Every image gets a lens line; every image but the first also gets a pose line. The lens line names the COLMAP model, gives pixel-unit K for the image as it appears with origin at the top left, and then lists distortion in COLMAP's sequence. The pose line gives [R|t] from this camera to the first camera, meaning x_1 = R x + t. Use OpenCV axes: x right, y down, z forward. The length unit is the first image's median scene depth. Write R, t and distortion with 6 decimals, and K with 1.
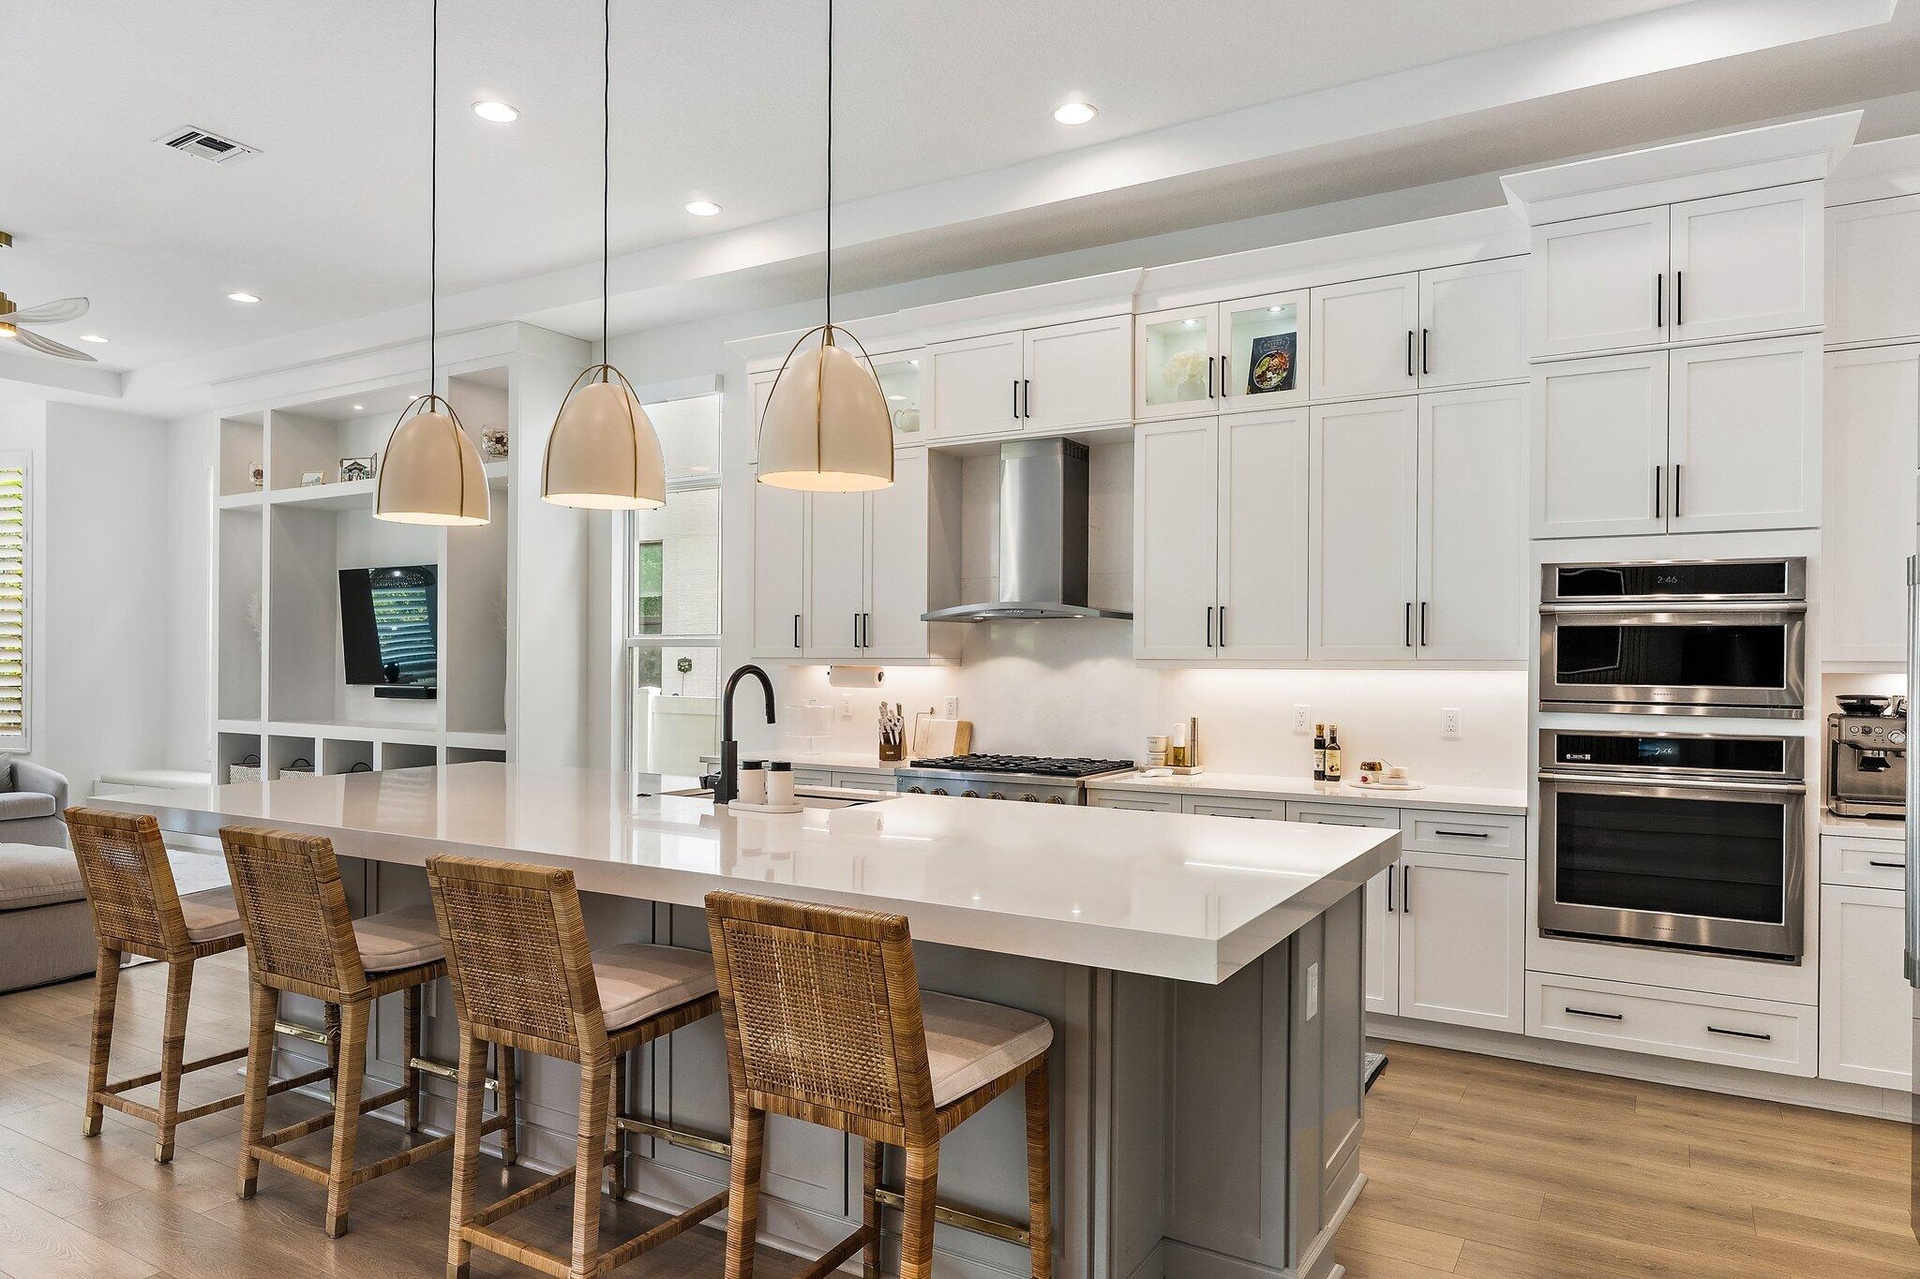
lens RADIAL K [[1194.7, 0, 989.0], [0, 1194.7, 662.7], [0, 0, 1]] dist [-0.005213, 0.002866]
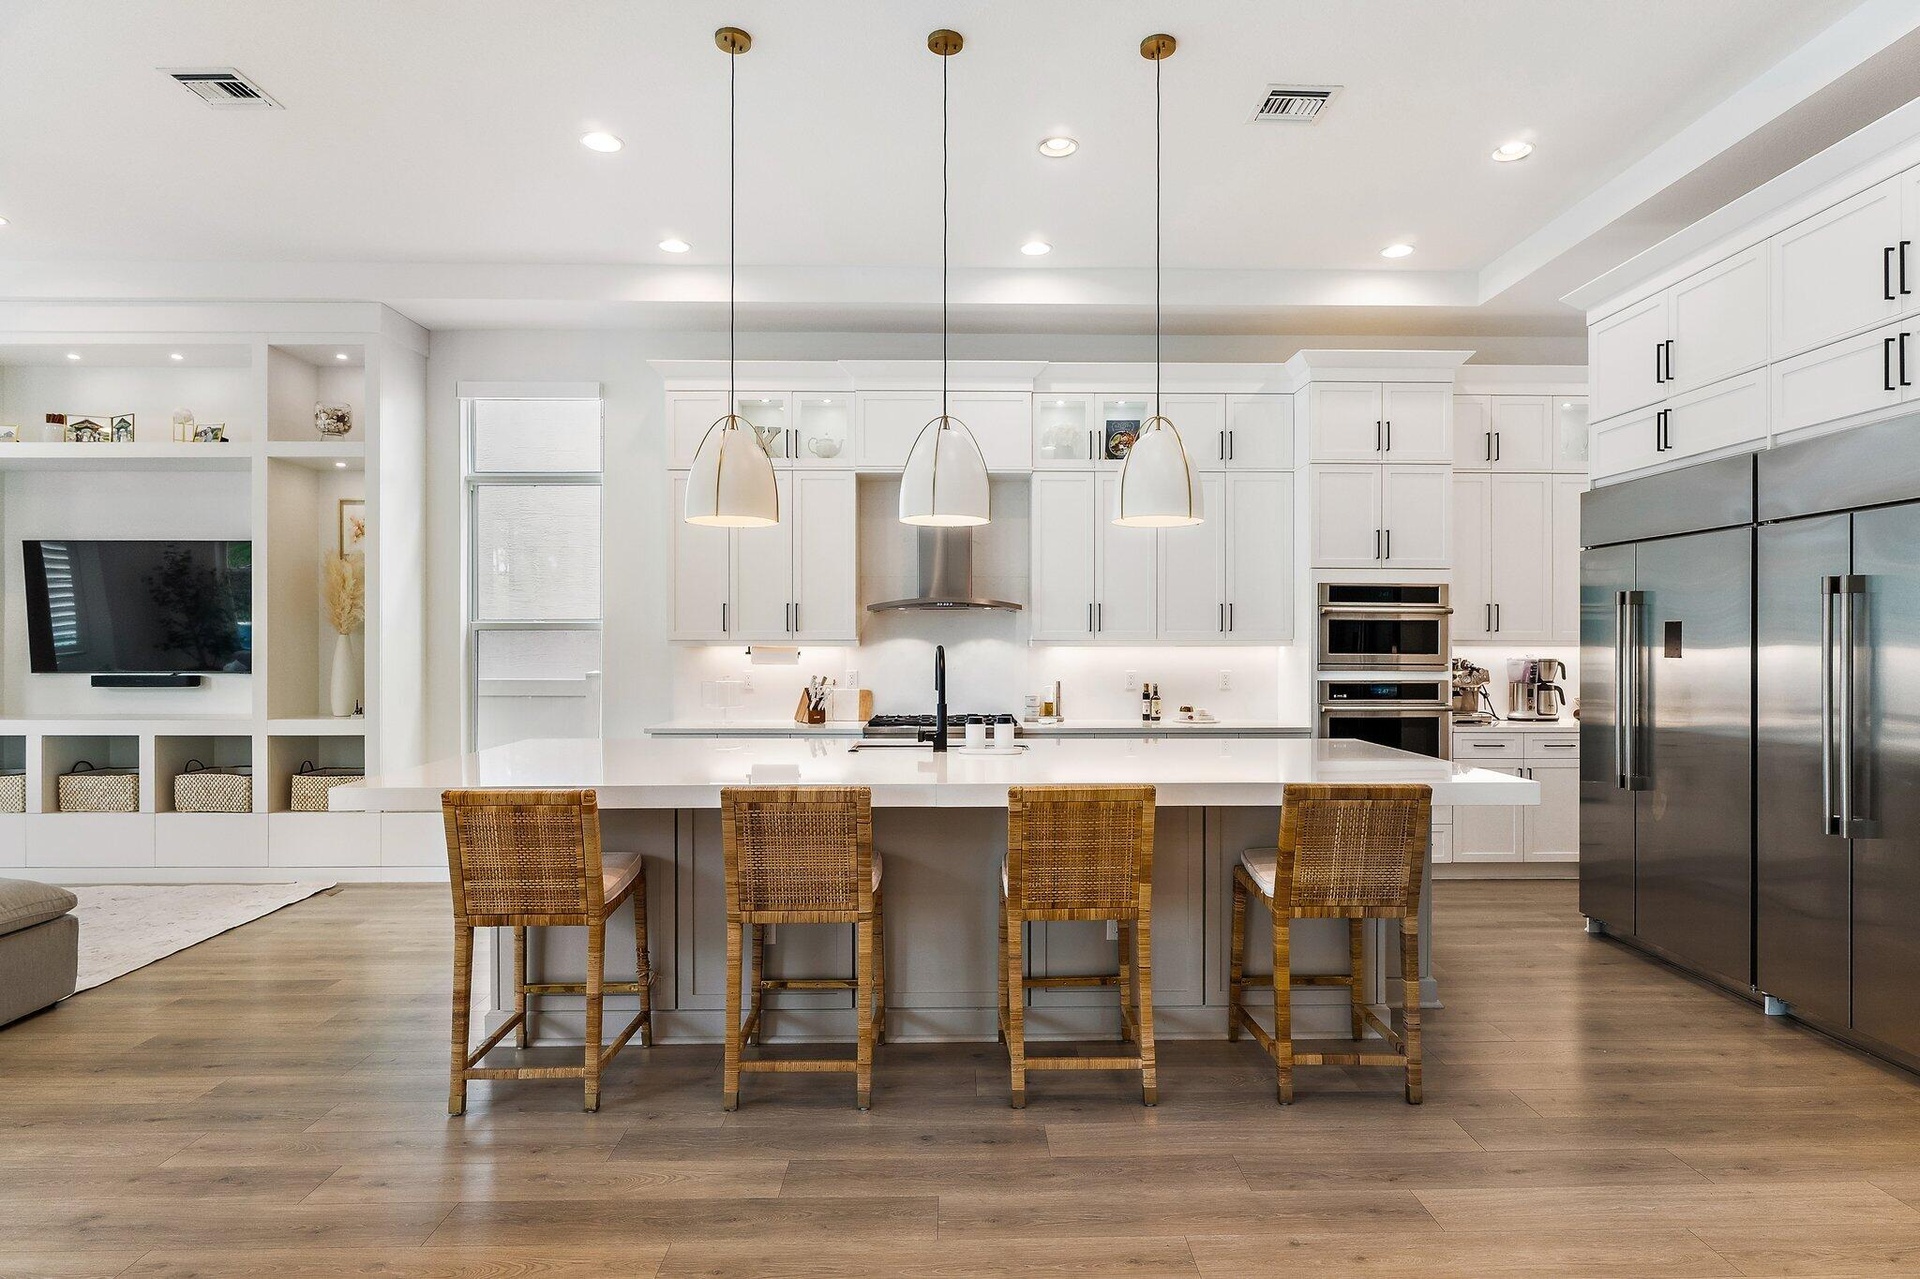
lens RADIAL K [[1016.4, 0, 977.2], [0, 1016.4, 644.8], [0, 0, 1]] dist [-0.000970, -0.000141]
pose [[0.852077, -0.006102, 0.523381, -0.605179], [0.004704, 0.999981, 0.004000, -0.002697], [-0.523395, -0.000946, 0.852089, 0.023788]]
